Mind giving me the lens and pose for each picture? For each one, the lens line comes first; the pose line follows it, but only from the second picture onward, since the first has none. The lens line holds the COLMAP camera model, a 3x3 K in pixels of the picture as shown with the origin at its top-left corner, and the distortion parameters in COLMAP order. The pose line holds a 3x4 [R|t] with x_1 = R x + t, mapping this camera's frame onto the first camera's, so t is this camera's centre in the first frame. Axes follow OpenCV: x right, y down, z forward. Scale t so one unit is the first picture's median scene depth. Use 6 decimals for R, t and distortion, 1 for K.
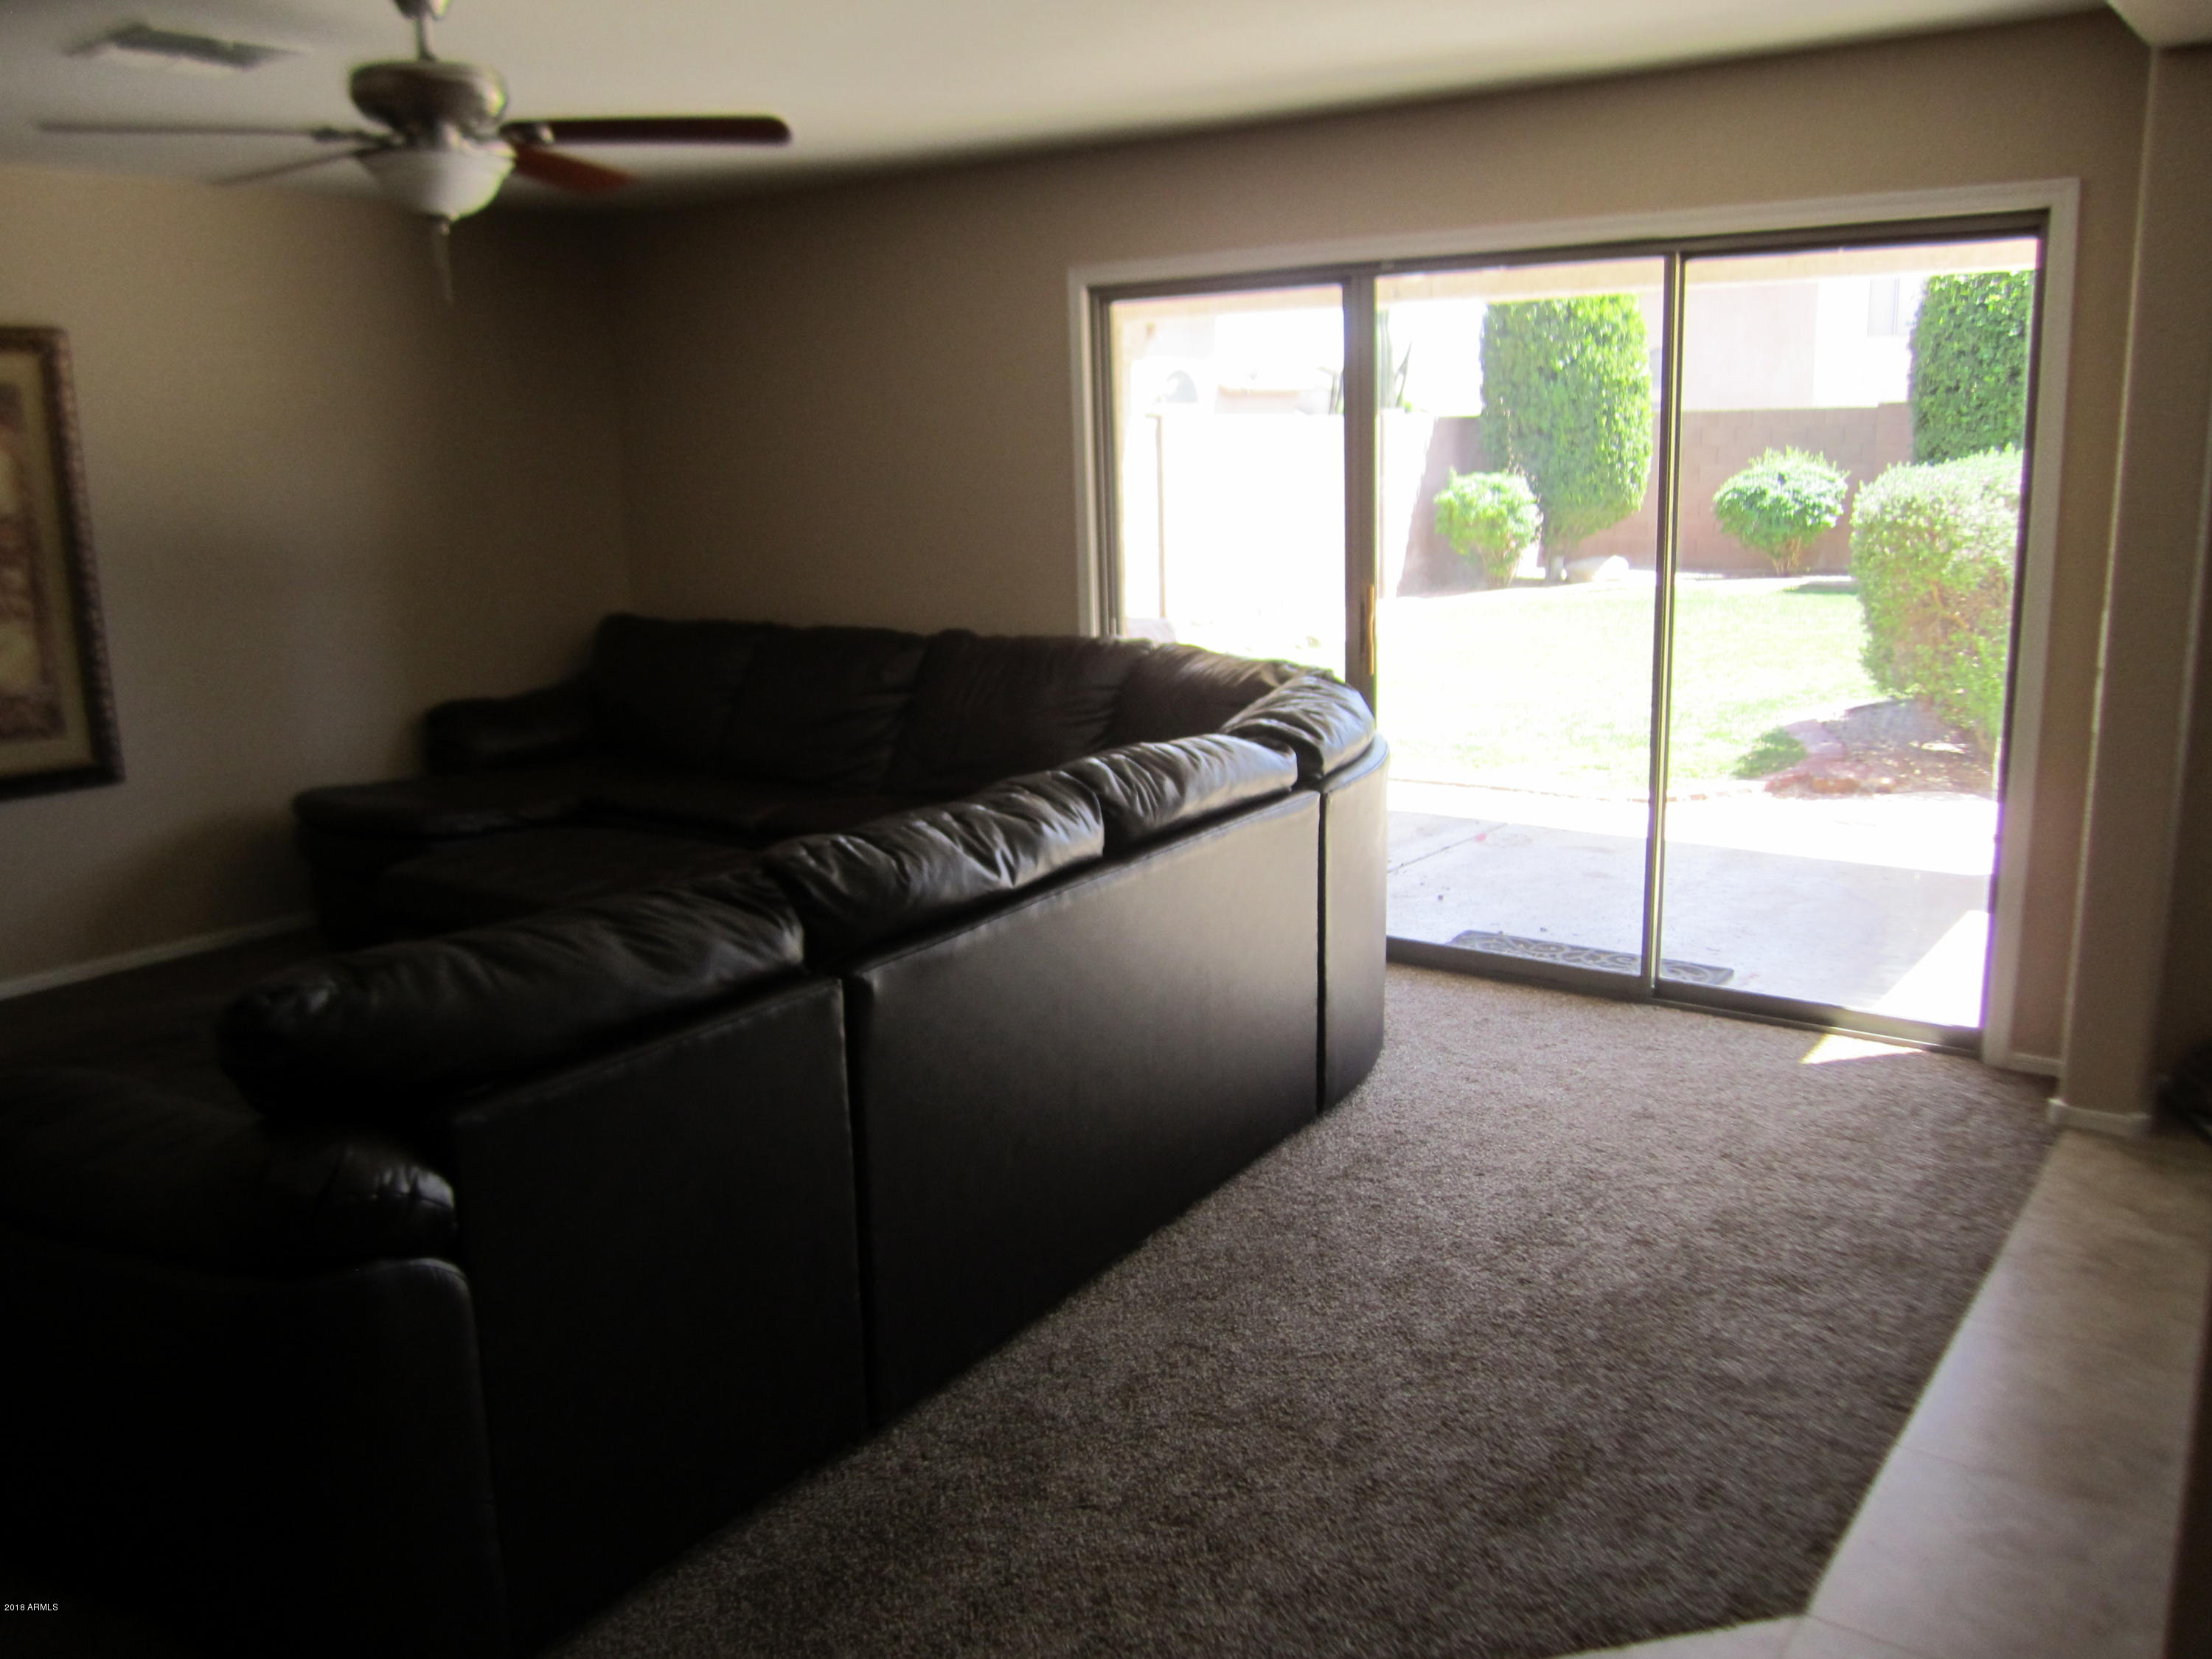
lens RADIAL K [[1823.2, 0, 1106.0], [0, 1823.2, 829.5], [0, 0, 1]] dist [-0.068594, 0.020728]
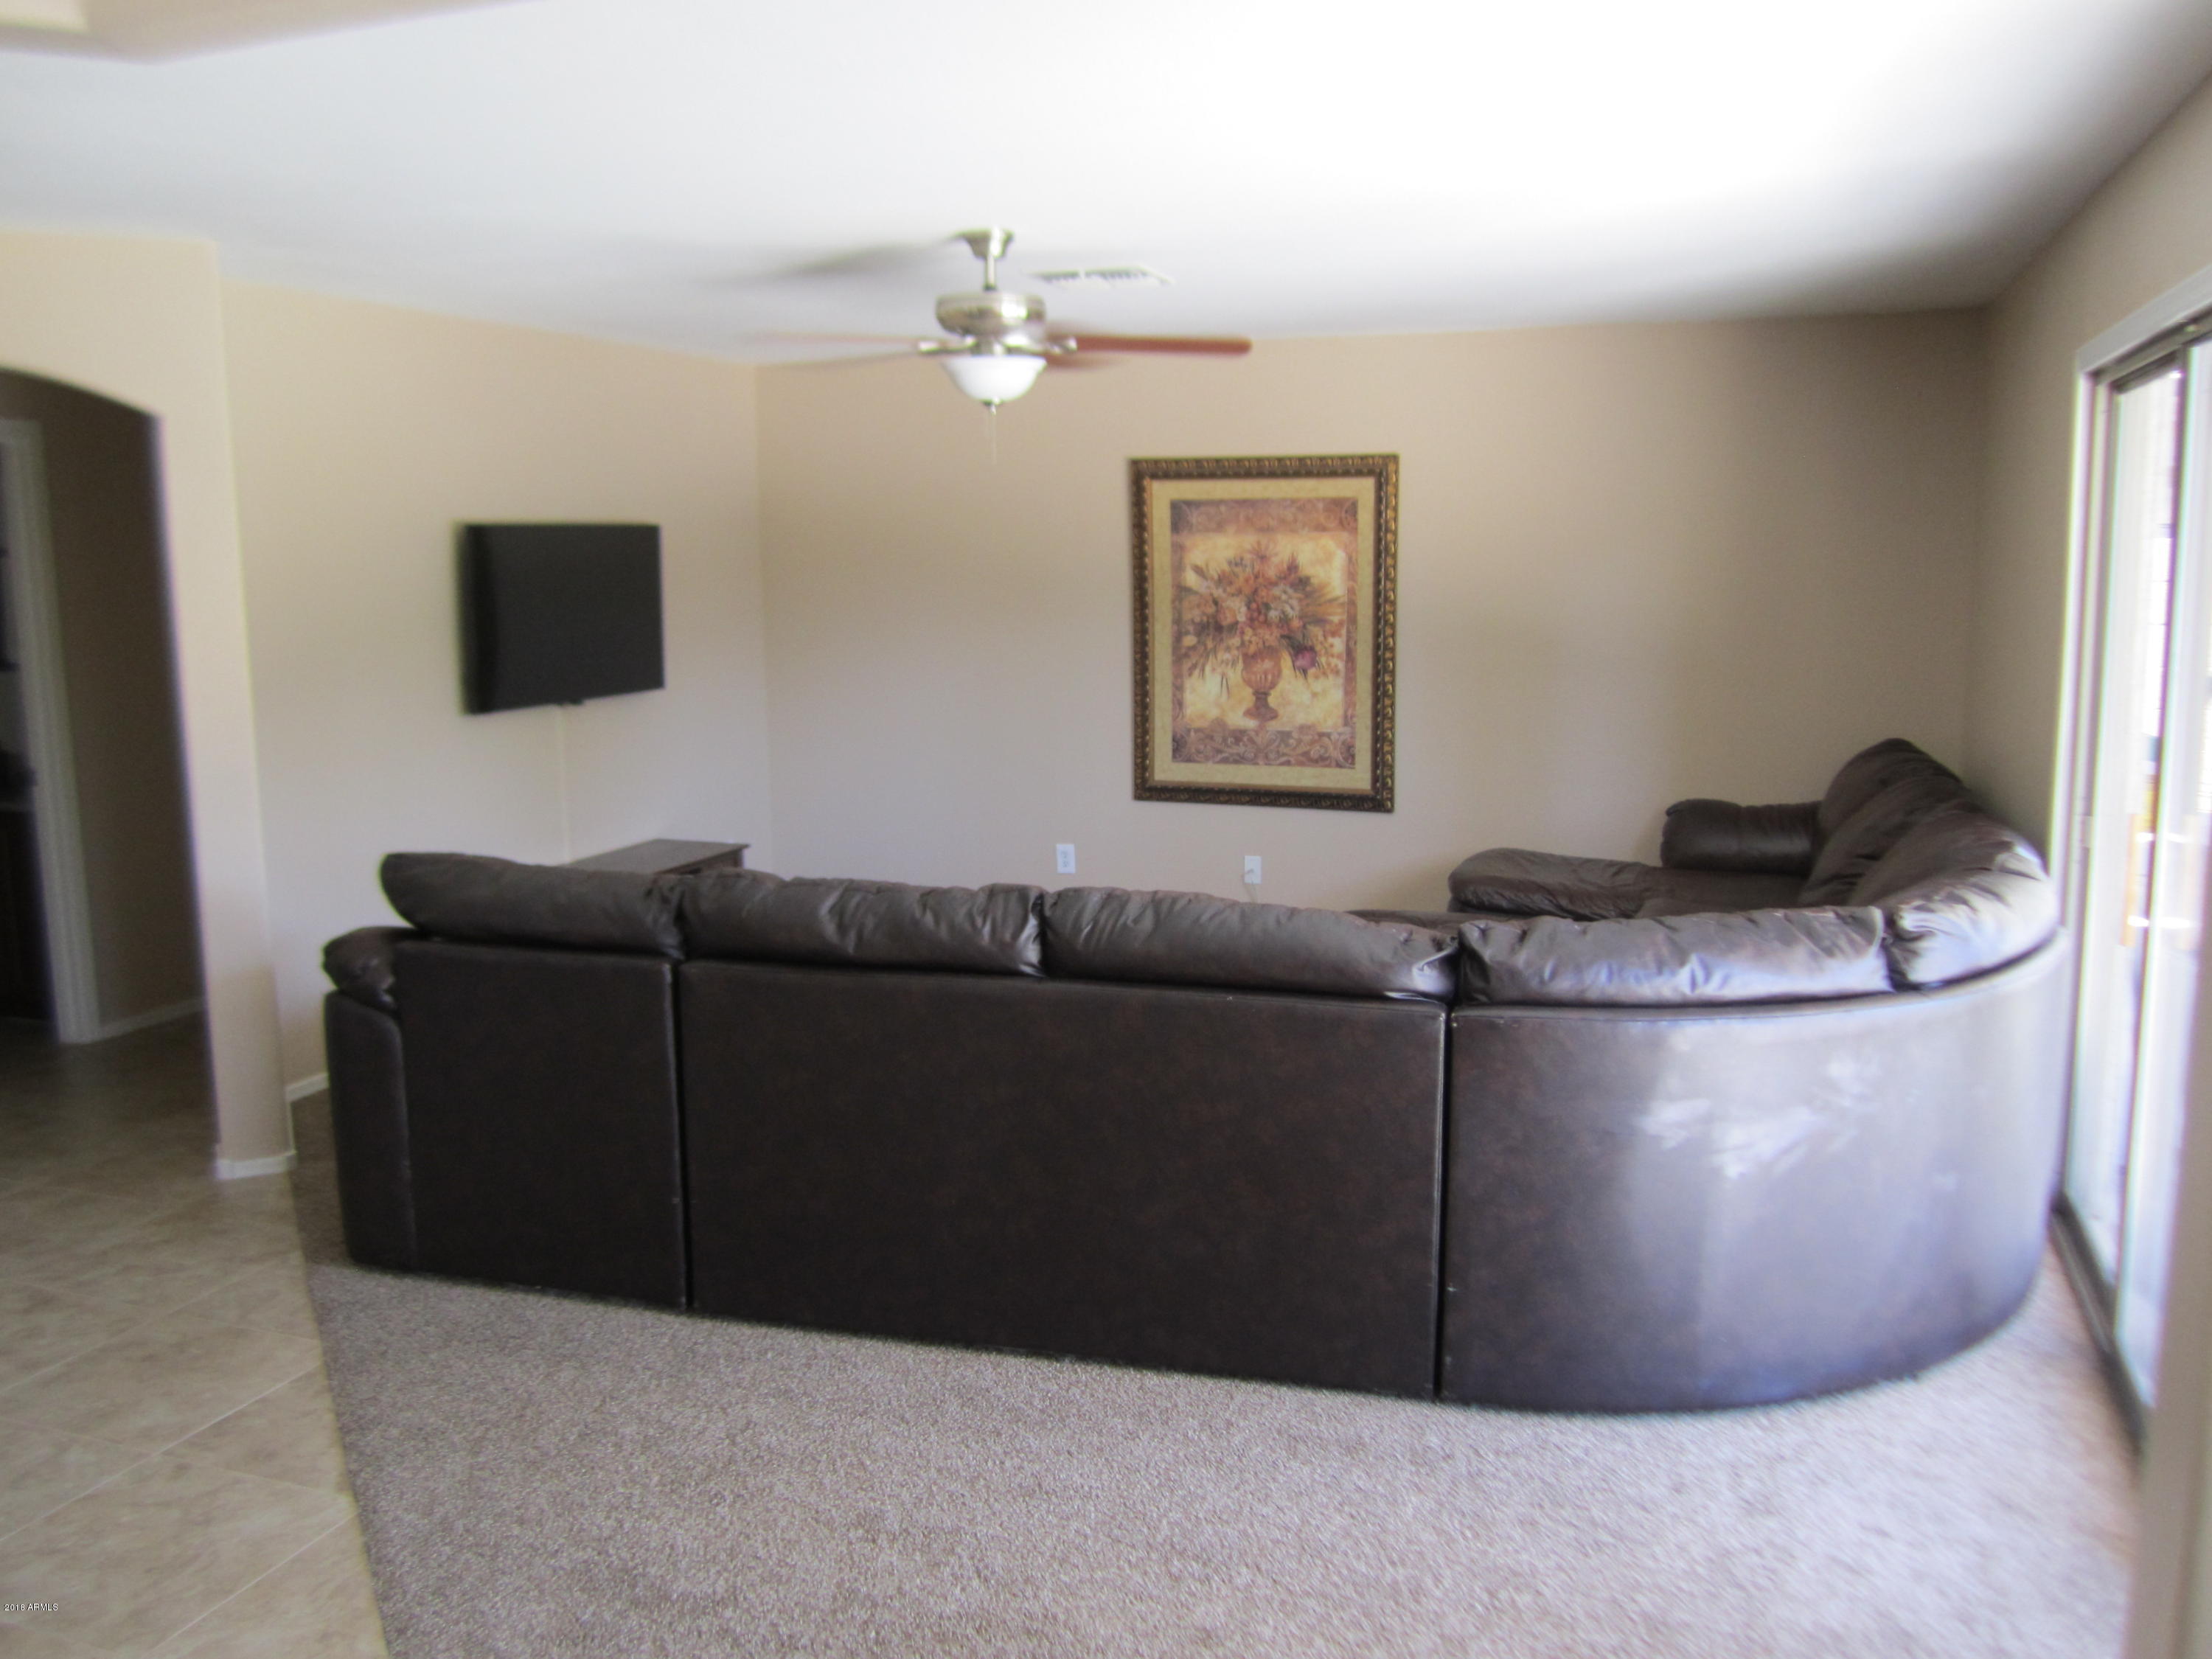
lens RADIAL K [[1823.2, 0, 1106.0], [0, 1823.2, 829.5], [0, 0, 1]] dist [-0.068594, 0.020728]
pose [[0.278925, 0.162969, -0.946384, 0.634432], [-0.197338, 0.974190, 0.109596, -0.121337], [0.939818, 0.156189, 0.303886, 0.446562]]
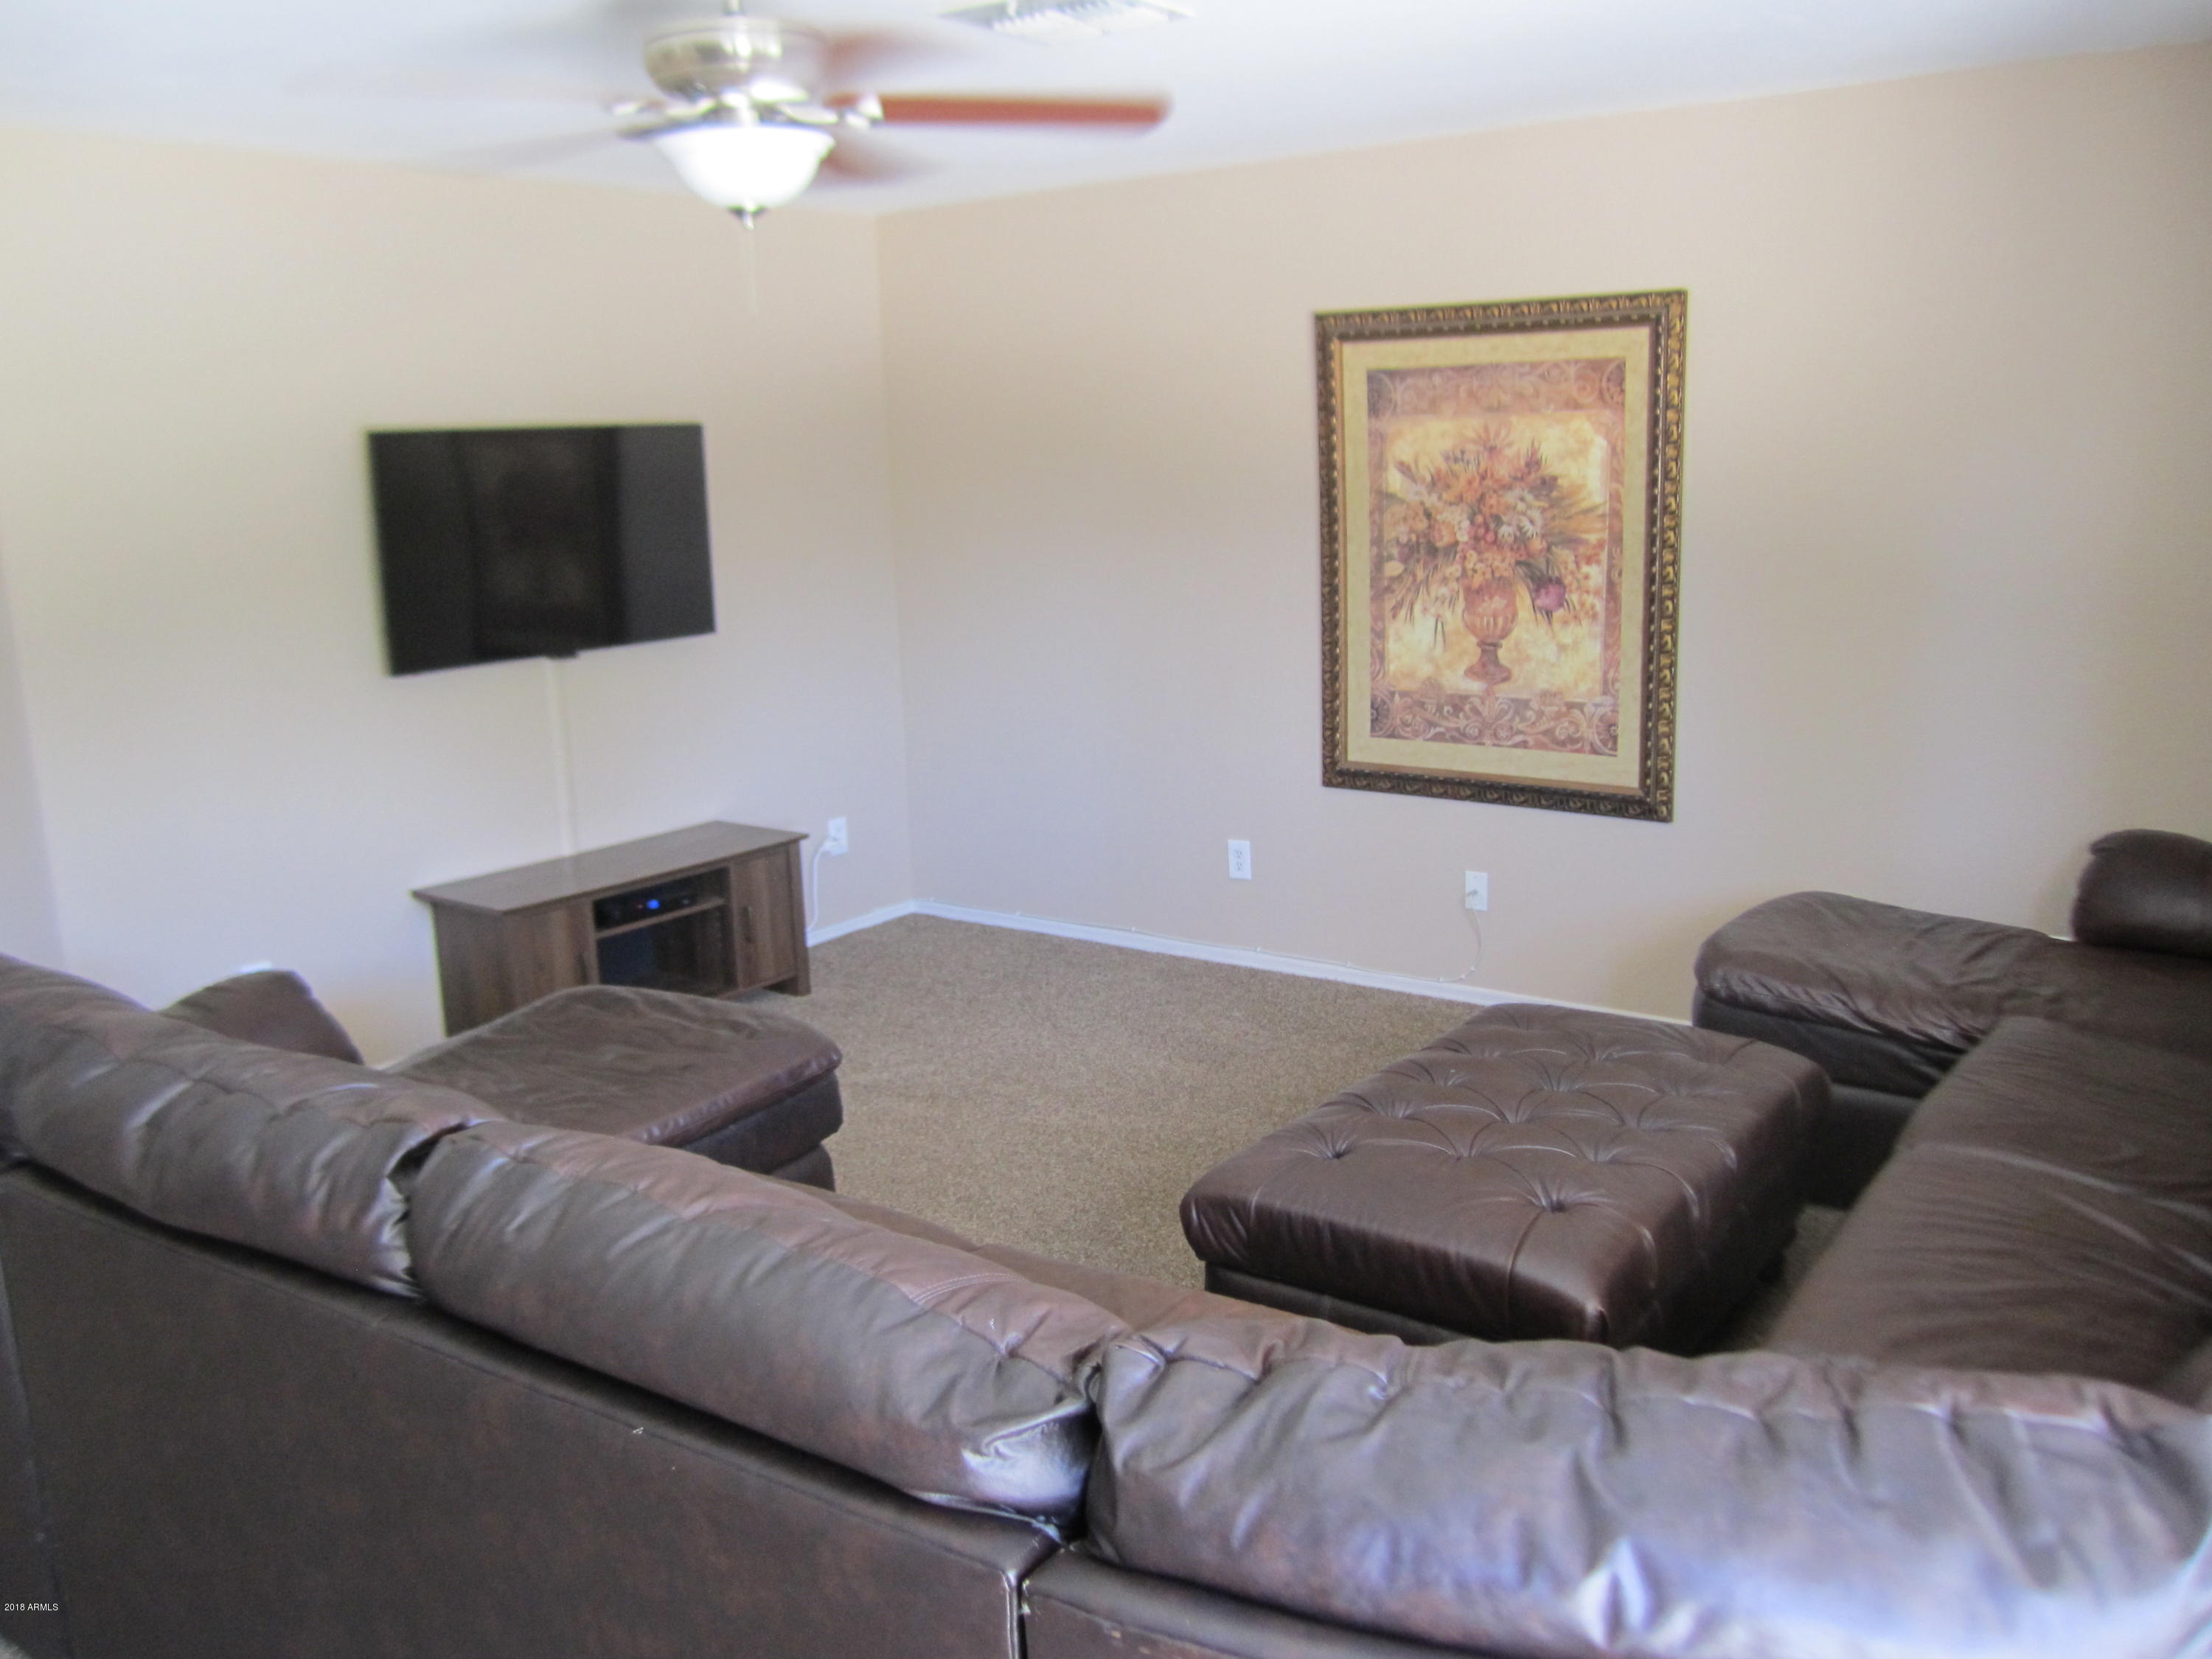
lens RADIAL K [[1823.2, 0, 1106.0], [0, 1823.2, 829.5], [0, 0, 1]] dist [-0.068594, 0.020728]
pose [[-0.006625, 0.222779, -0.974846, 0.313163], [-0.177636, 0.959101, 0.220388, -0.175513], [0.984074, 0.174628, 0.033219, 0.741906]]
